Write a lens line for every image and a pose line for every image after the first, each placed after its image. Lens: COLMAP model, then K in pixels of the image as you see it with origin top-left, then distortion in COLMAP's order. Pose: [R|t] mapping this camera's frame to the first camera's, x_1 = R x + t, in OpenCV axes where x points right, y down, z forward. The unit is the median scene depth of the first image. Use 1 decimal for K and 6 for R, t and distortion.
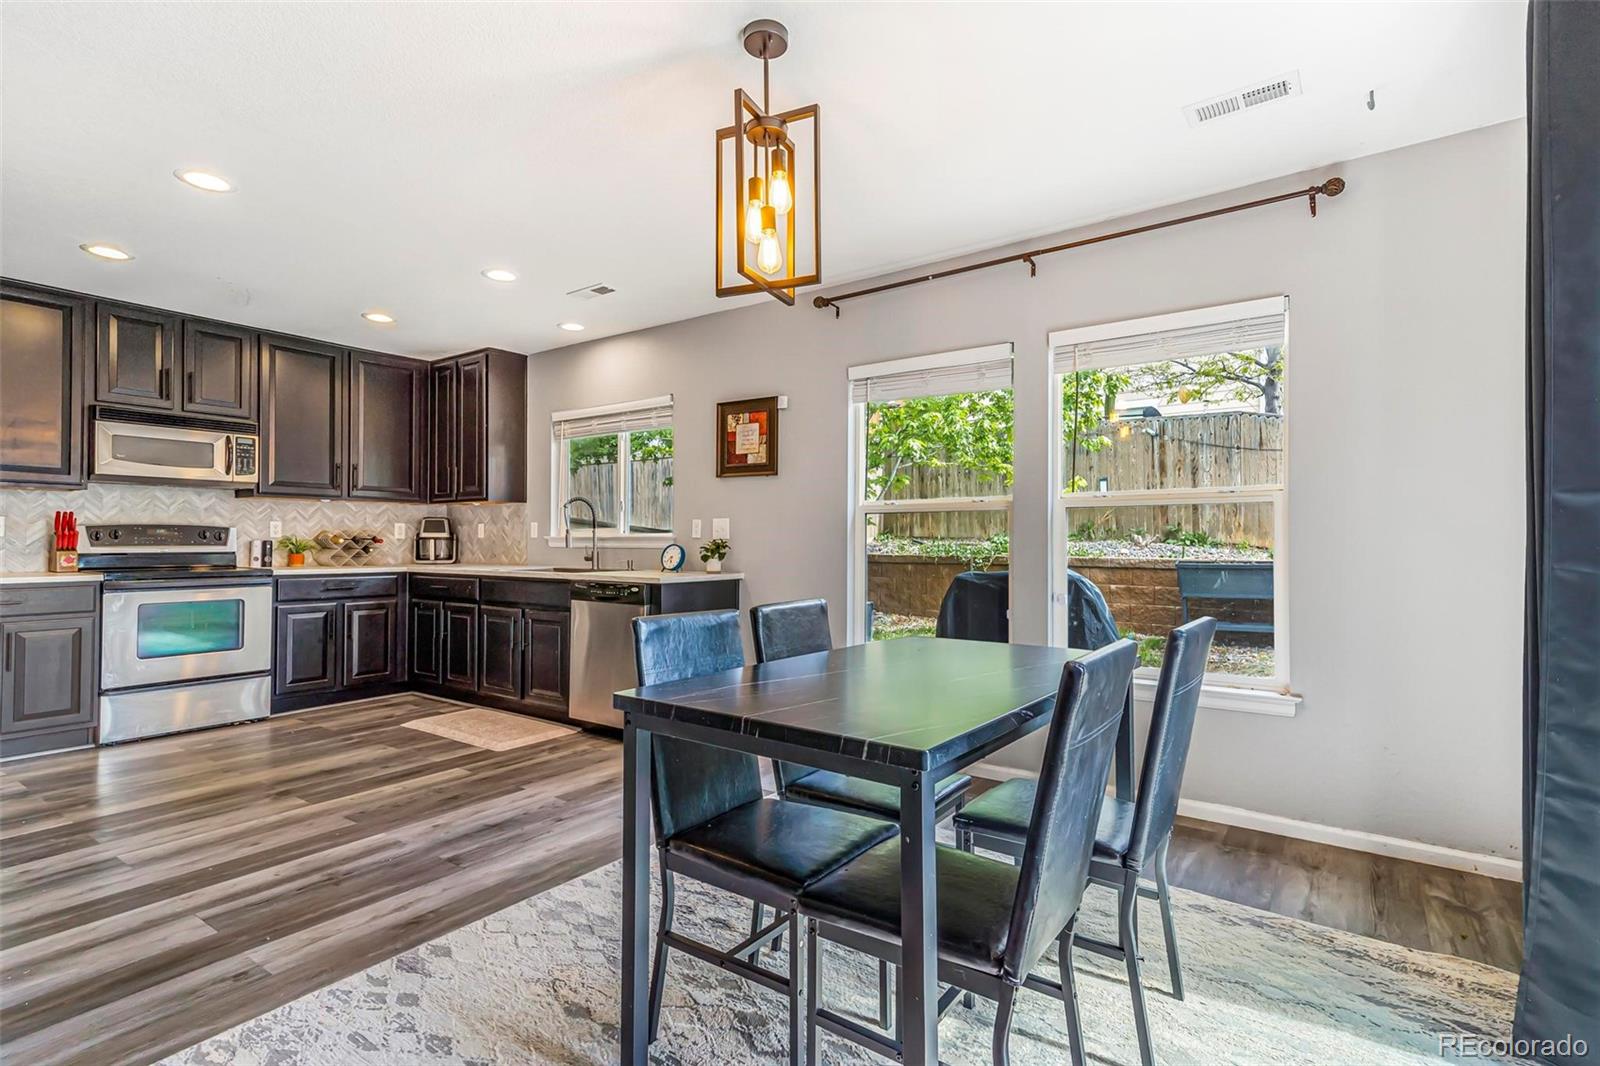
lens RADIAL K [[765.4, 0, 800.0], [0, 765.4, 533.0], [0, 0, 1]] dist [0.003600, 0.000388]
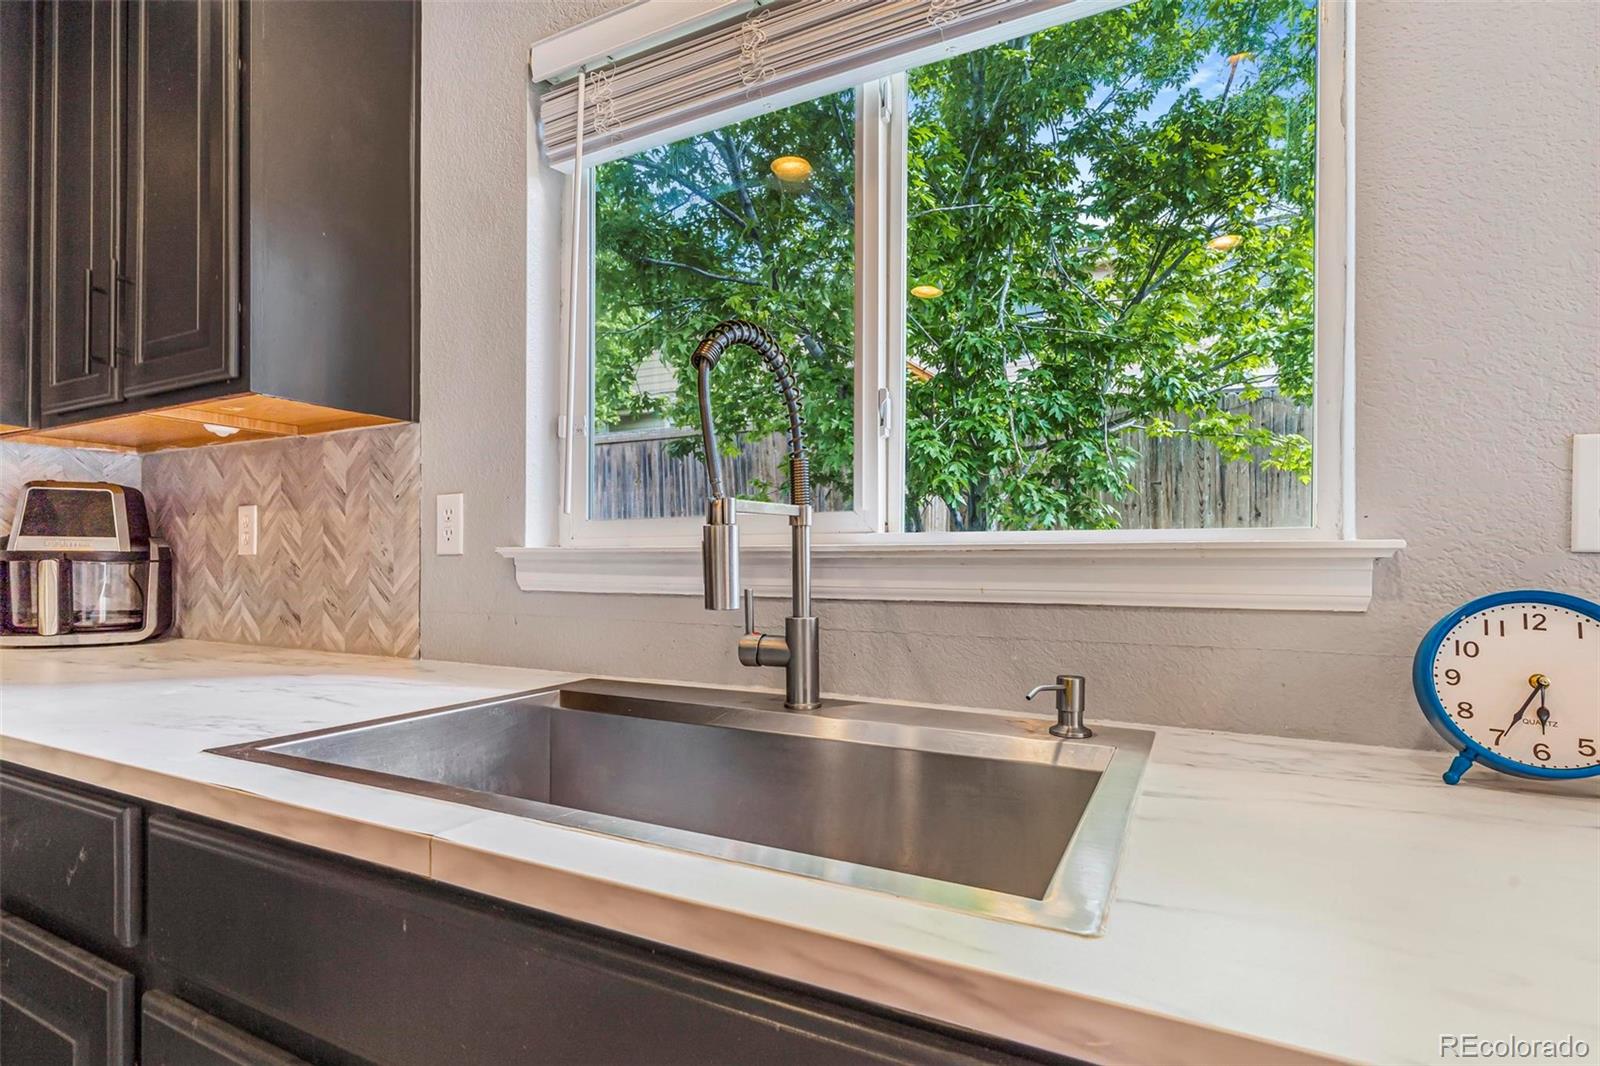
lens RADIAL K [[786.0, 0, 793.3], [0, 786.0, 550.9], [0, 0, 1]] dist [0.026108, -0.000065]
pose [[0.988881, -0.000610, 0.148705, -0.270203], [0.000197, 0.999996, 0.002794, 0.004692], [-0.148706, -0.002734, 0.988878, 0.710566]]
